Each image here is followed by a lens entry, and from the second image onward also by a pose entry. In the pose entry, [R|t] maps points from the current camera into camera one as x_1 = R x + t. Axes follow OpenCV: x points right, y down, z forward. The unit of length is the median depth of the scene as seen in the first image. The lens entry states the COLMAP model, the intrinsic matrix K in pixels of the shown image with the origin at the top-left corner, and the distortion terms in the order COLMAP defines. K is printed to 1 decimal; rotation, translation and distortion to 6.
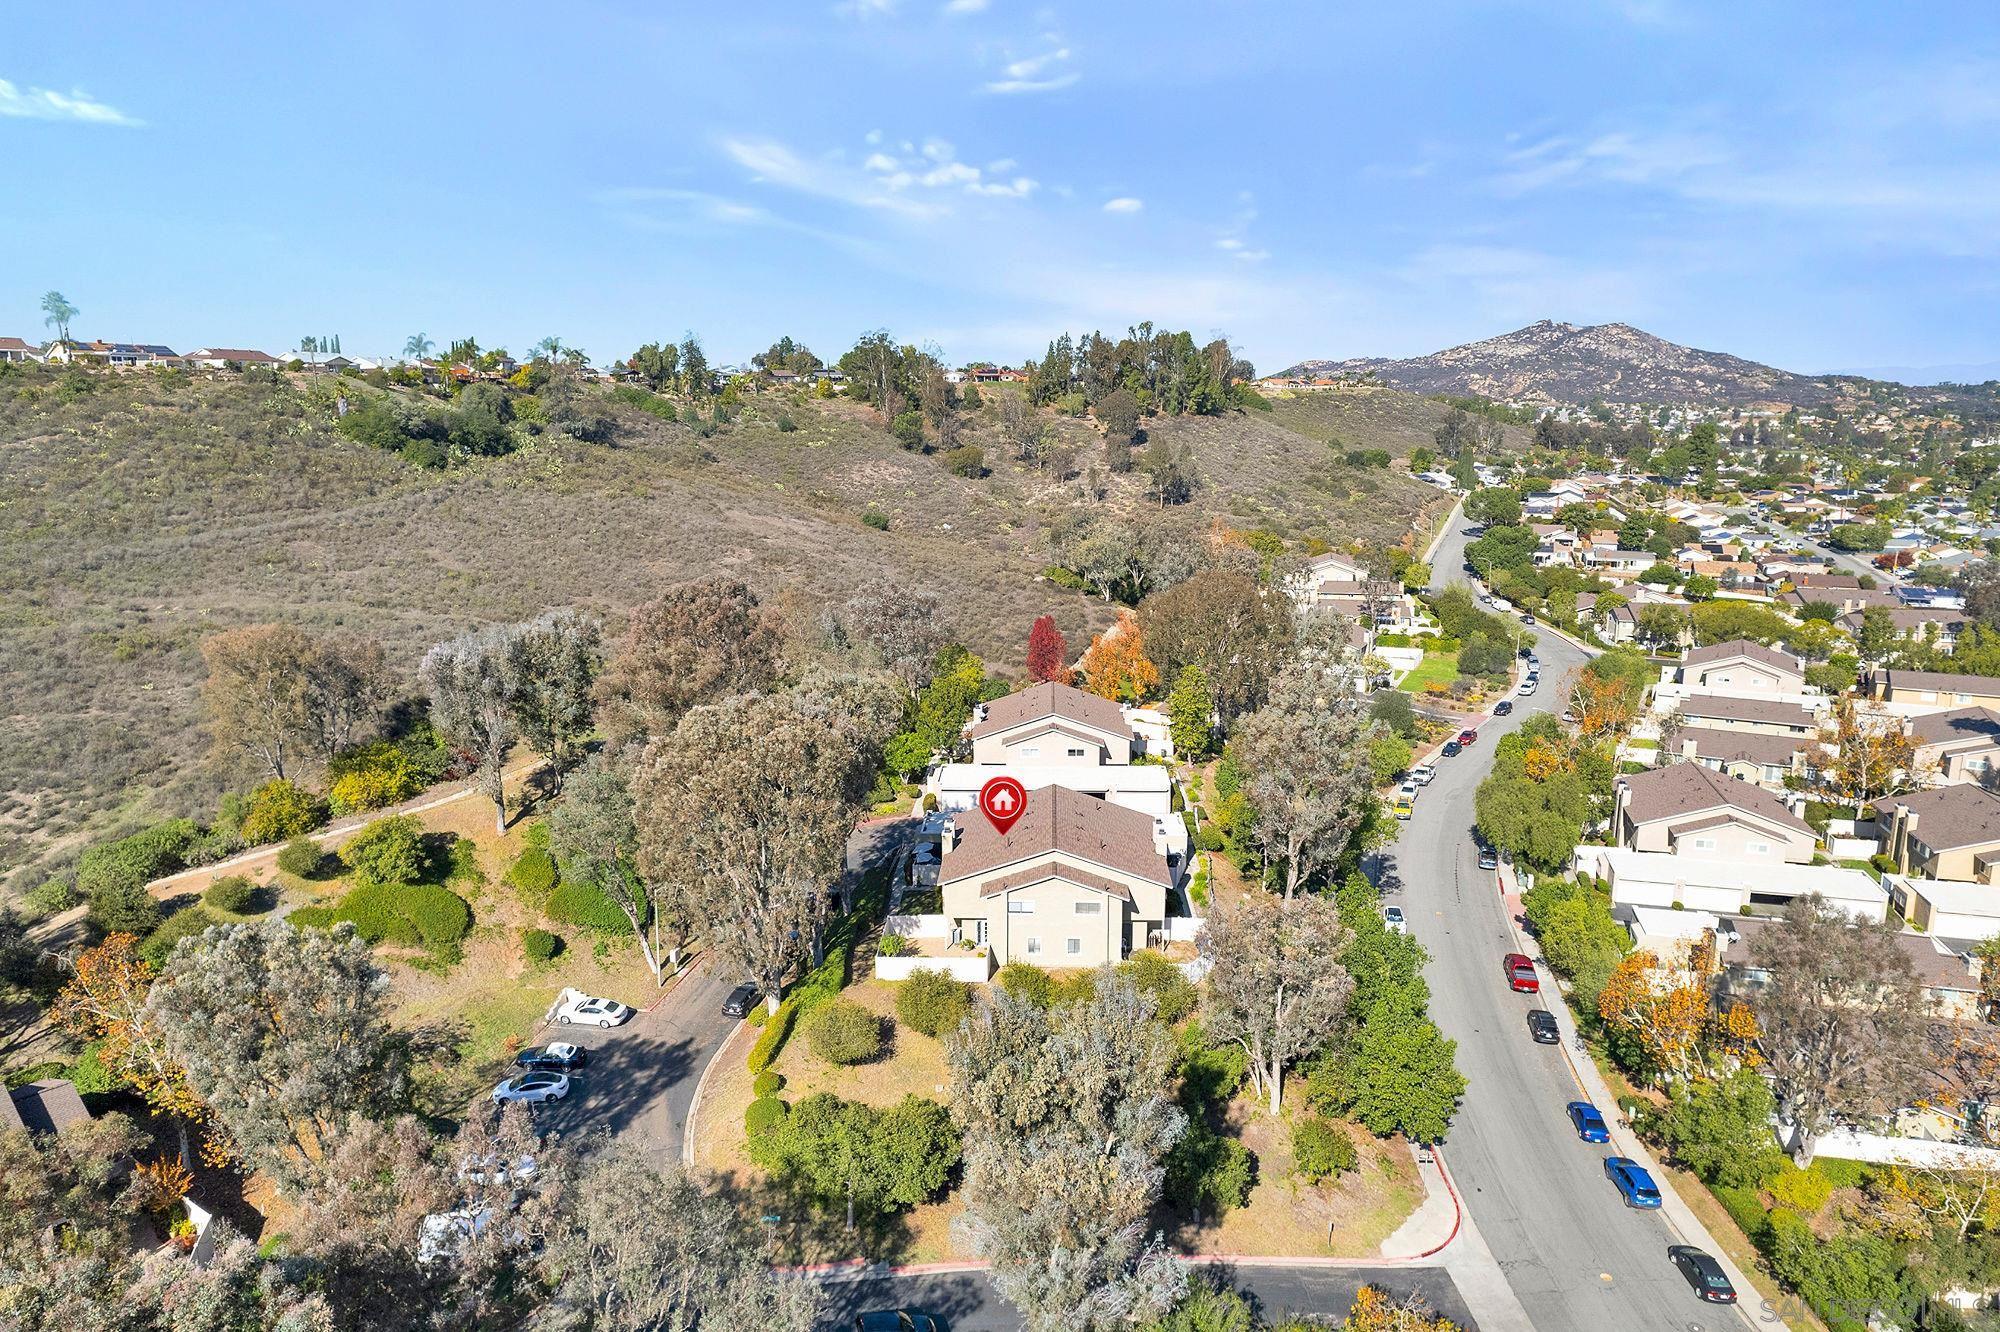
lens RADIAL K [[1295.3, 0, 1000.0], [0, 1295.3, 666.0], [0, 0, 1]] dist [-0.078803, 0.068106]
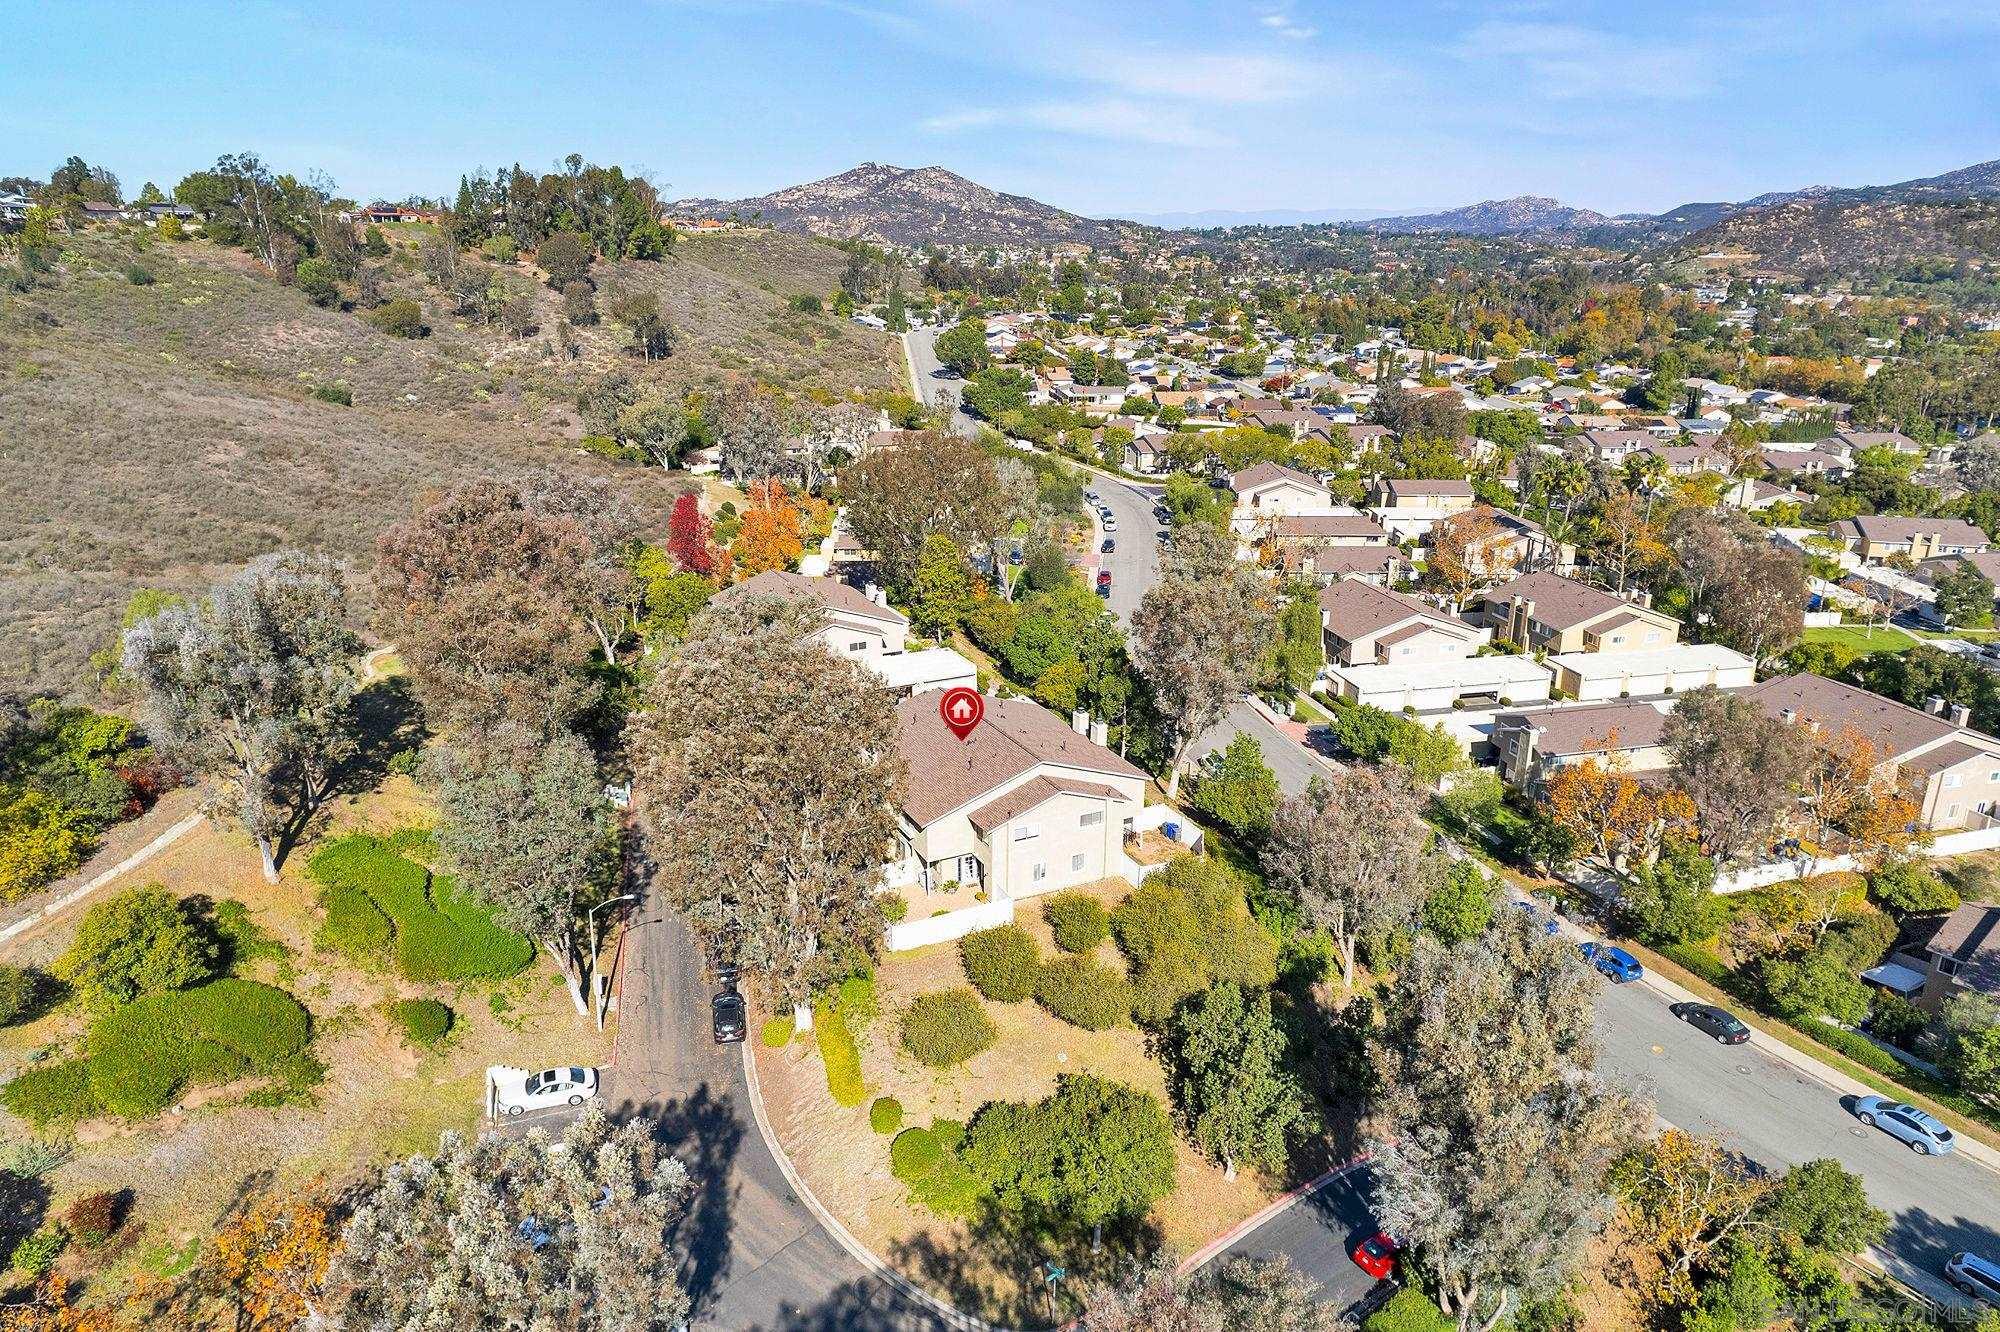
lens RADIAL K [[1295.3, 0, 1000.0], [0, 1295.3, 666.0], [0, 0, 1]] dist [-0.078803, 0.068106]
pose [[0.873349, -0.145206, 0.464947, -0.102983], [0.090929, 0.986355, 0.137246, -0.012498], [-0.478532, -0.077587, 0.874636, 0.064859]]
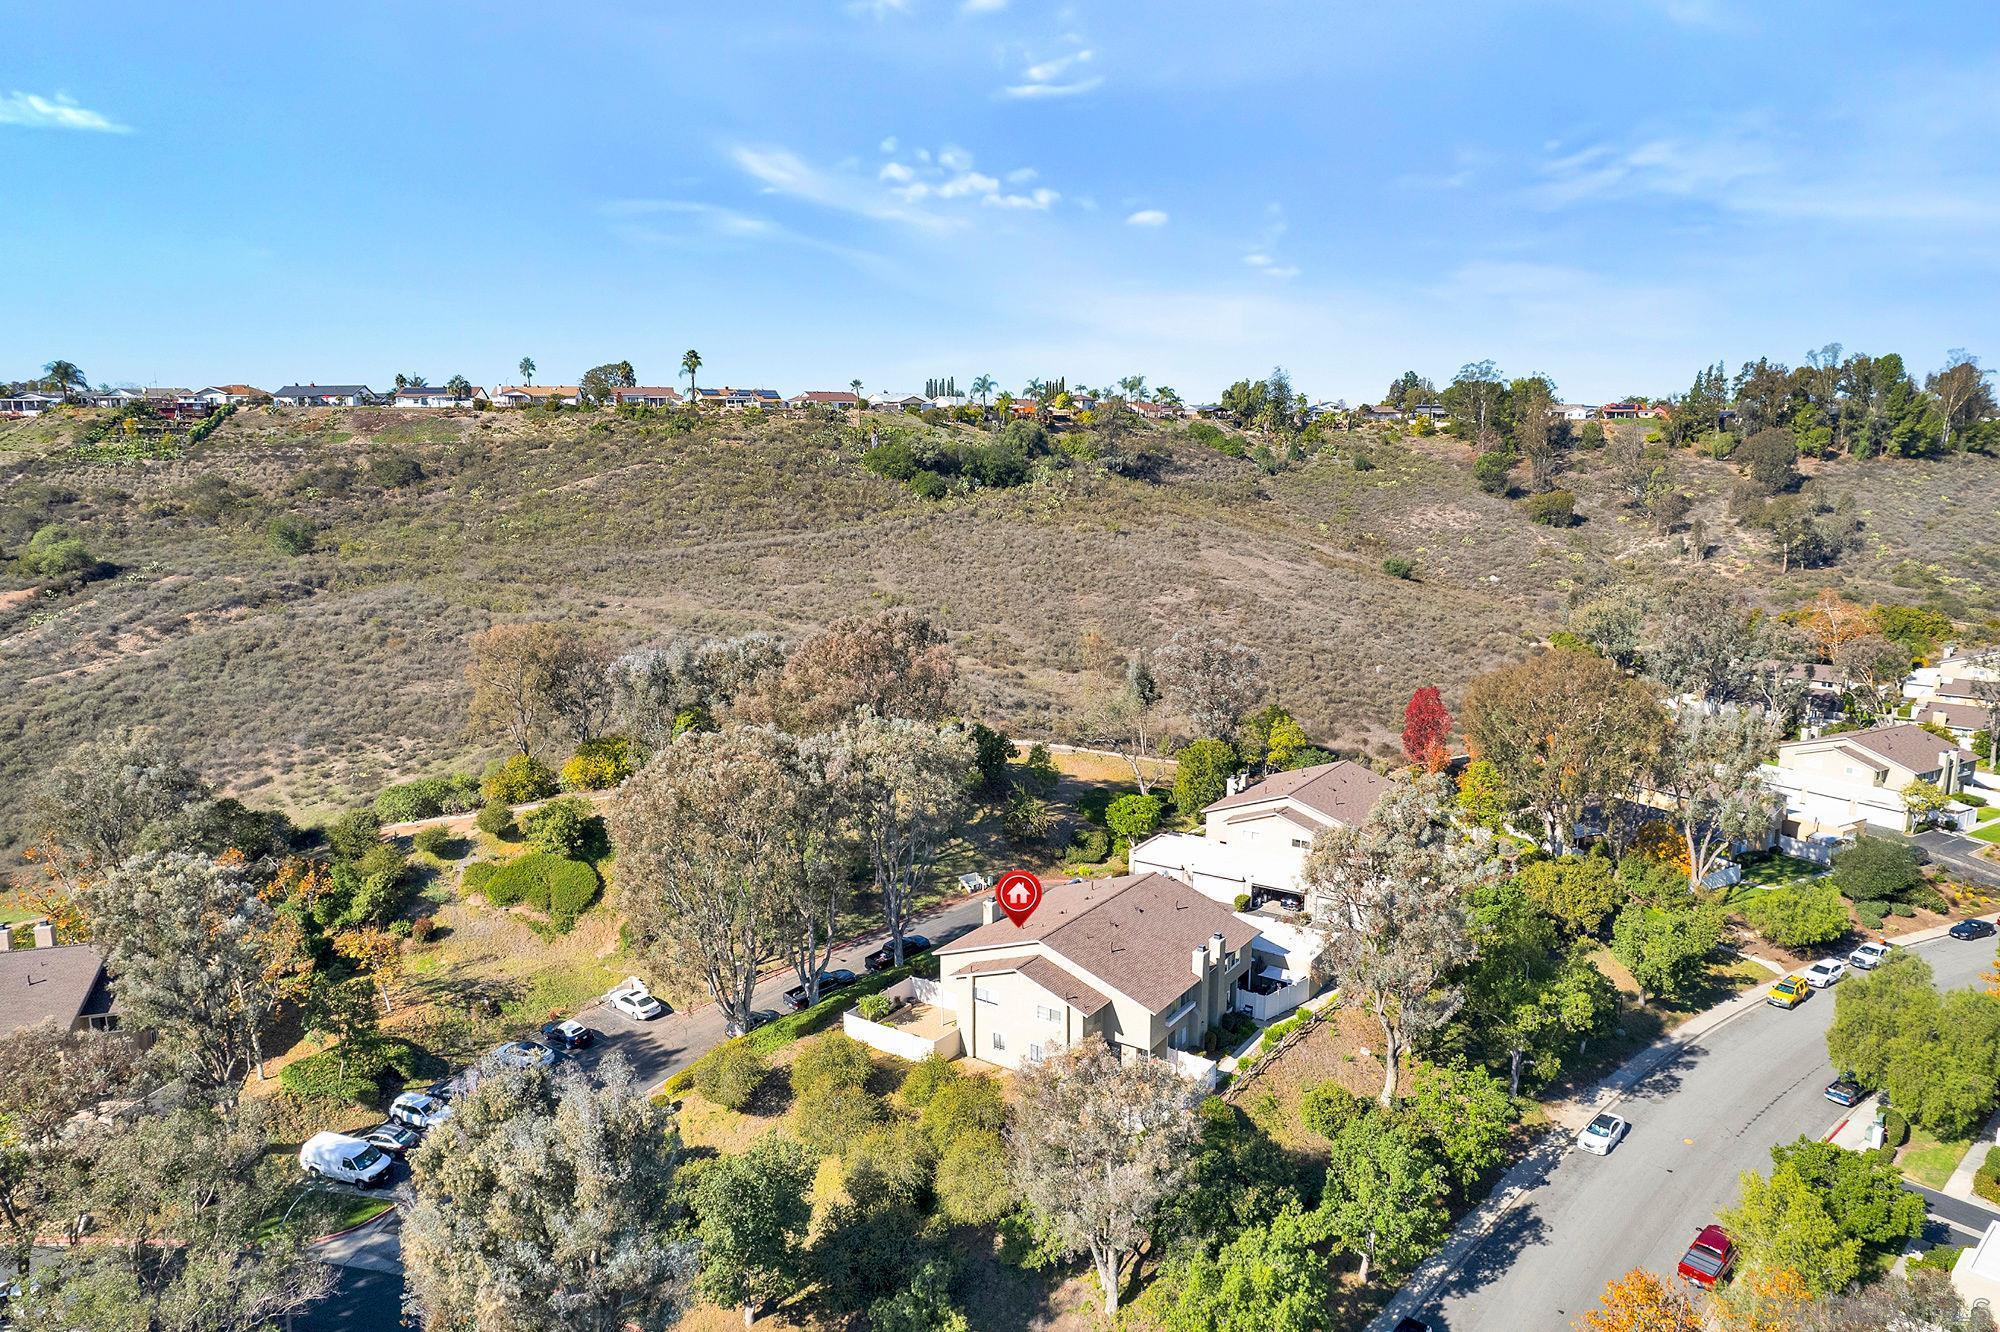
lens RADIAL K [[1295.3, 0, 1000.0], [0, 1295.3, 666.0], [0, 0, 1]] dist [-0.078803, 0.068106]
pose [[0.844651, 0.090323, -0.527642, 0.125246], [-0.105103, 0.994459, 0.001984, -0.011857], [0.524898, 0.053781, 0.849465, 0.059583]]
